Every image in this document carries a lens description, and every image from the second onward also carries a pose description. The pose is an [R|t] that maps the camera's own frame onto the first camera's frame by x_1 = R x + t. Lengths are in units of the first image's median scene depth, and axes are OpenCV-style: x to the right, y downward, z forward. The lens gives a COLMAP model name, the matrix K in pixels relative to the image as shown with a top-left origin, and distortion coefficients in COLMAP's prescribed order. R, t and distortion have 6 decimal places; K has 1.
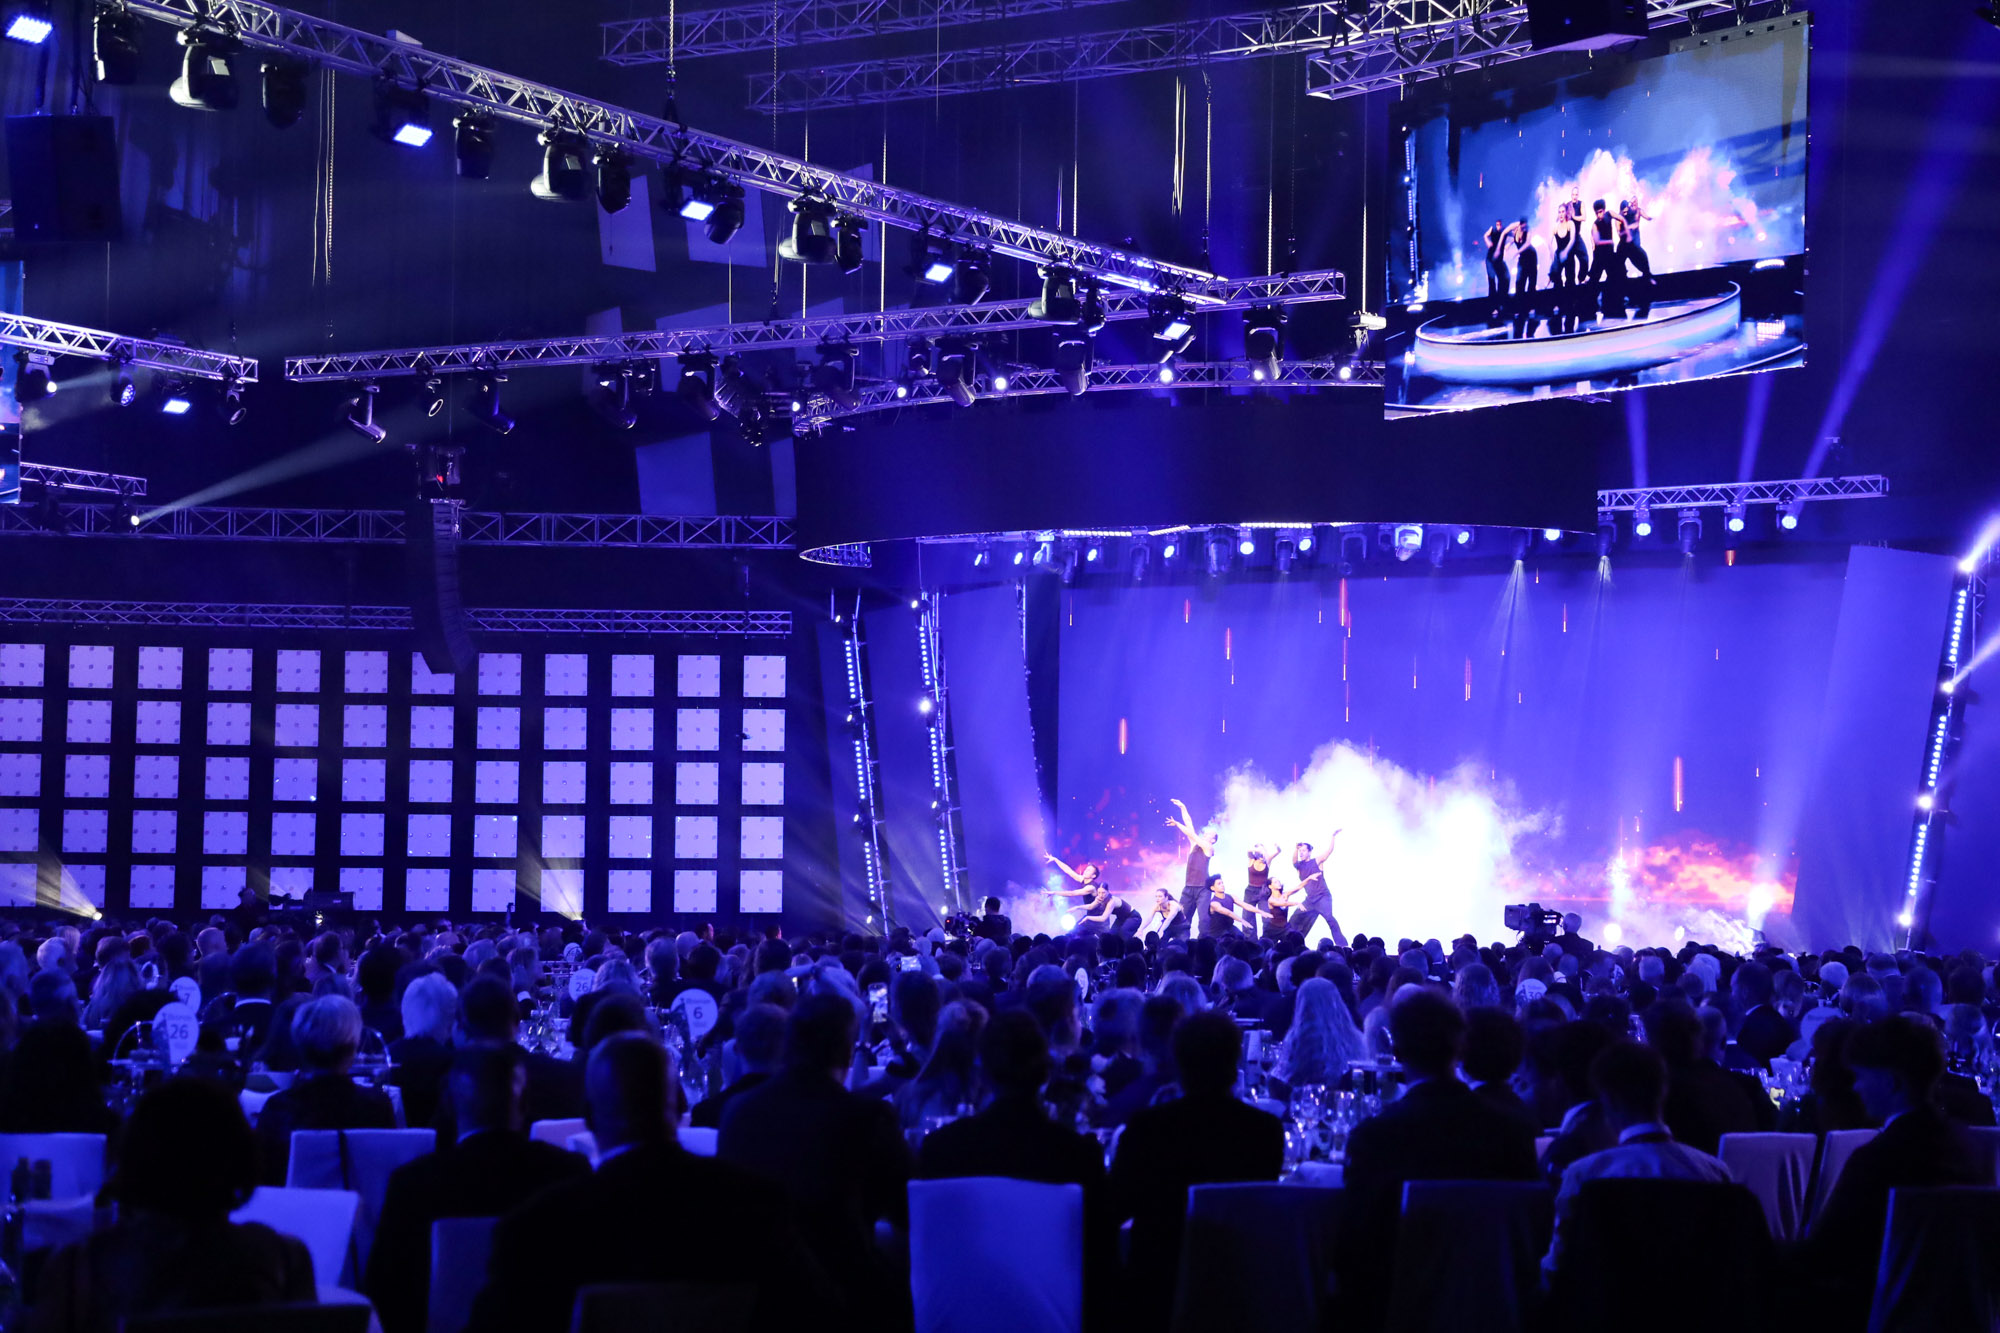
lens RADIAL K [[4059.4, 0, 1009.1], [0, 4059.4, 658.2], [0, 0, 1]] dist [0.411032, 0.000000]
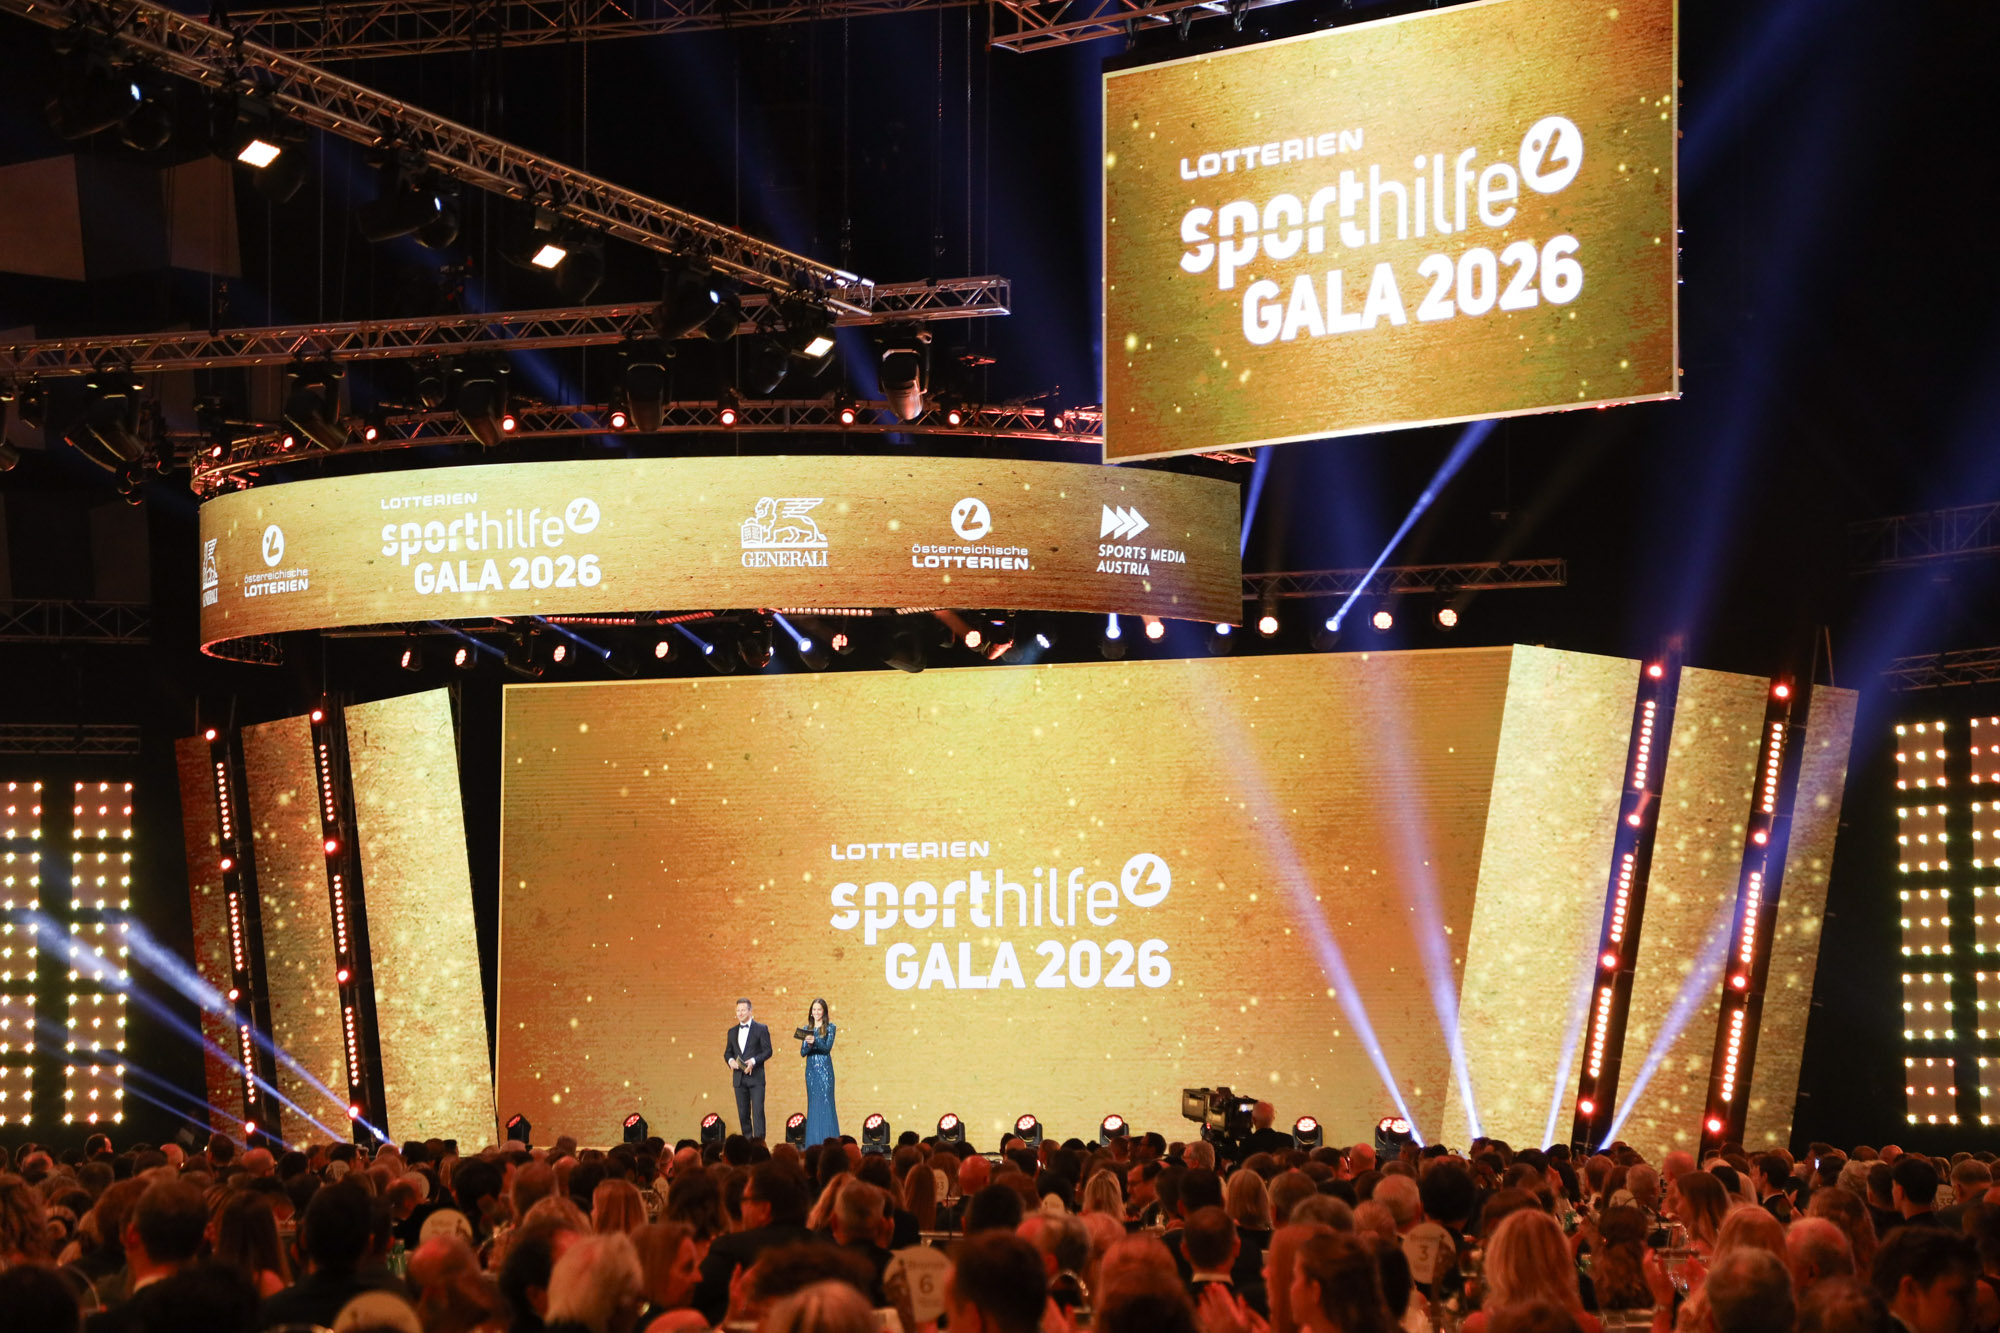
lens RADIAL K [[4771.6, 0, 1005.4], [0, 4771.6, 676.8], [0, 0, 1]] dist [0.495945, 0.000000]
pose [[0.984470, 0.005204, 0.175475, -0.071809], [-0.000562, 0.999649, -0.026489, 0.004722], [-0.175552, 0.025979, 0.984127, 0.097048]]
